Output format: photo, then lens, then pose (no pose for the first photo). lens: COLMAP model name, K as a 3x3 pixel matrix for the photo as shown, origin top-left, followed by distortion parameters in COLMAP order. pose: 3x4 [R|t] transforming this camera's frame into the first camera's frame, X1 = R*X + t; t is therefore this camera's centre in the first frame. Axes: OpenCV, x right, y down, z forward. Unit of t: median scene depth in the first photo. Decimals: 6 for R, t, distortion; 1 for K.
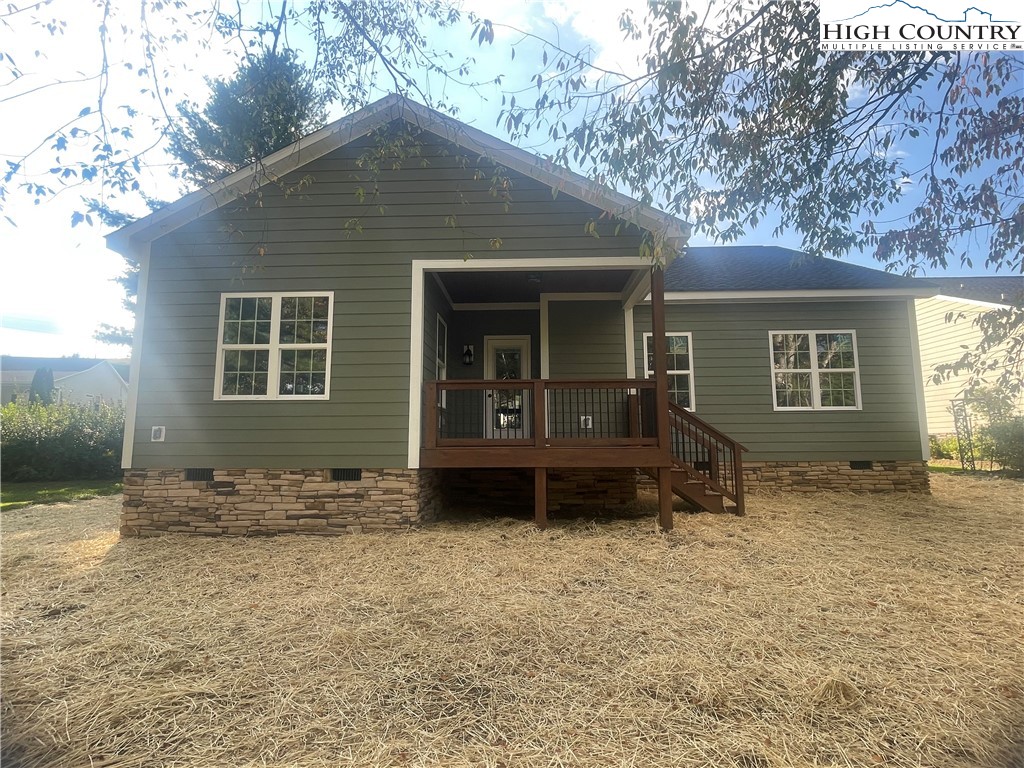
lens RADIAL K [[536.3, 0, 512.4], [0, 536.3, 379.4], [0, 0, 1]] dist [-0.000259, -0.000889]
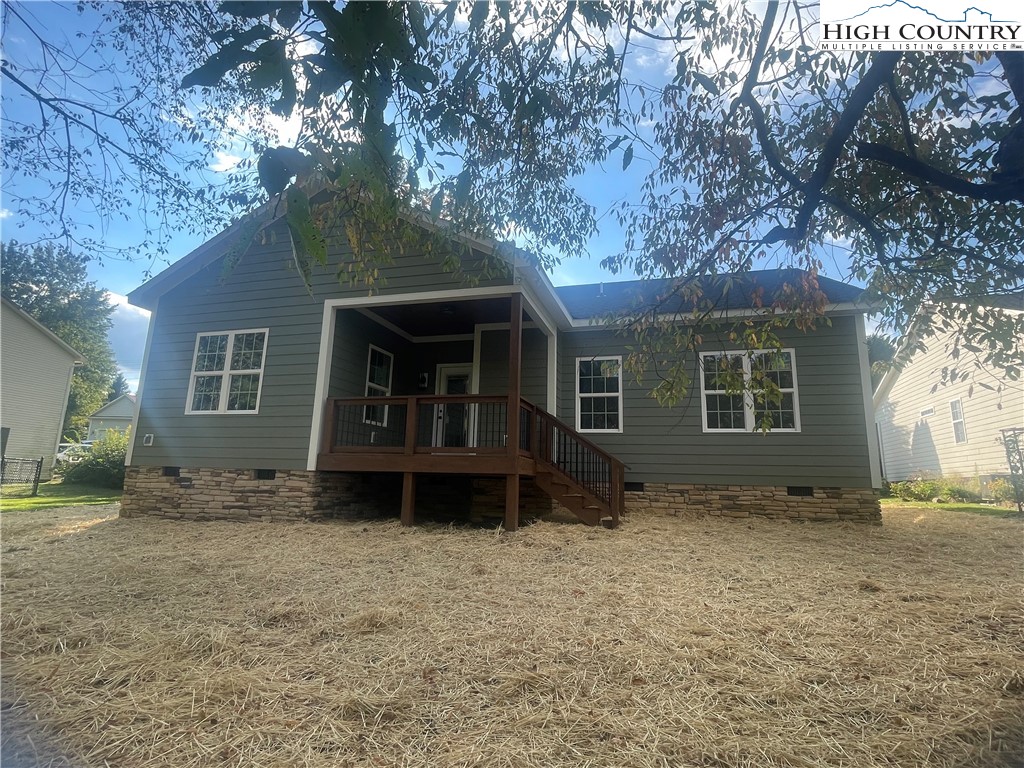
lens RADIAL K [[536.3, 0, 515.0], [0, 536.3, 384.6], [0, 0, 1]] dist [-0.000259, -0.000889]
pose [[0.967529, -0.014639, -0.252334, 0.542365], [-0.002867, 0.997621, -0.068871, 0.053271], [0.252742, 0.067358, 0.965186, -0.055355]]
